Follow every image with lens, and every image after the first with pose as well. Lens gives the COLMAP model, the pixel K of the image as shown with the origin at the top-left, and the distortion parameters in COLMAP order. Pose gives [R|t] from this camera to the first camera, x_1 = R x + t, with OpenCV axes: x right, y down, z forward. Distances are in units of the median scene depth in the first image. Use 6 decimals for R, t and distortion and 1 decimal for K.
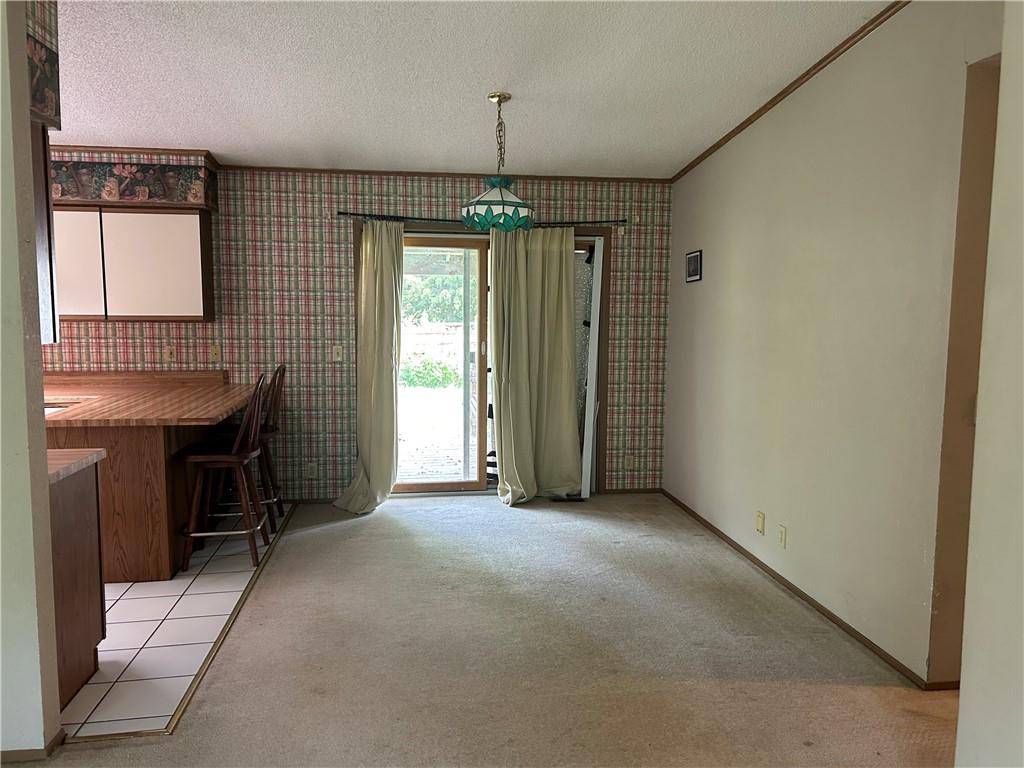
lens RADIAL K [[763.7, 0, 512.0], [0, 763.7, 384.0], [0, 0, 1]] dist [0.053778, -0.060814]
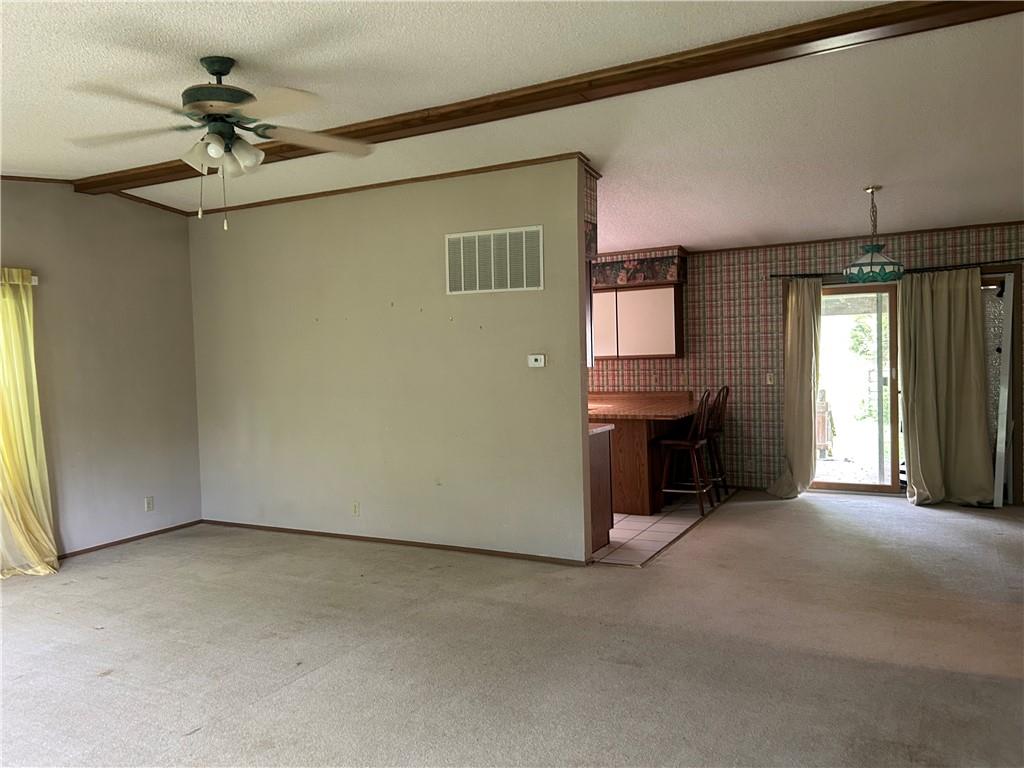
lens RADIAL K [[763.7, 0, 512.0], [0, 763.7, 384.0], [0, 0, 1]] dist [0.053778, -0.060814]
pose [[0.809294, -0.008940, -0.587336, 0.208290], [-0.025259, 0.998430, -0.050001, 0.050414], [0.586861, 0.055301, 0.807797, -0.373435]]
